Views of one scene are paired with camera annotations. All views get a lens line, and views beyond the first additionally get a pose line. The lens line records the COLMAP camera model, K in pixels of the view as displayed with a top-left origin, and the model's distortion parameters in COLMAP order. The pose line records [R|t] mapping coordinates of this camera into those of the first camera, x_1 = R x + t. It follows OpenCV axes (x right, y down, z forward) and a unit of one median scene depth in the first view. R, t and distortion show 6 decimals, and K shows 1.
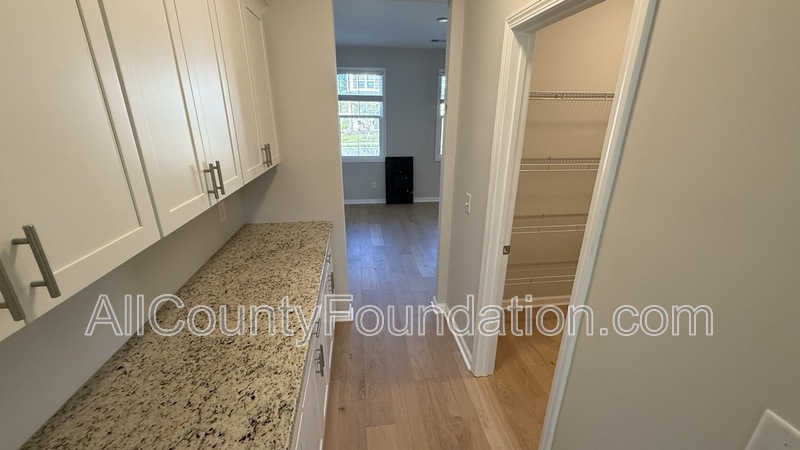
lens RADIAL K [[319.9, 0, 403.8], [0, 319.9, 226.1], [0, 0, 1]] dist [-0.004218, -0.000121]
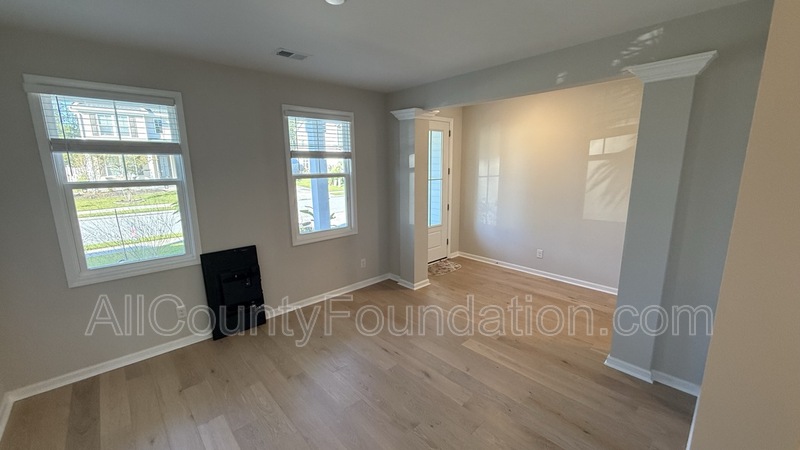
lens RADIAL K [[319.9, 0, 396.6], [0, 319.9, 222.0], [0, 0, 1]] dist [-0.004218, -0.000121]
pose [[0.817818, -0.123119, 0.562152, -0.085749], [0.204990, 0.975096, -0.084659, -0.164309], [-0.537729, 0.184471, 0.822690, 0.401803]]
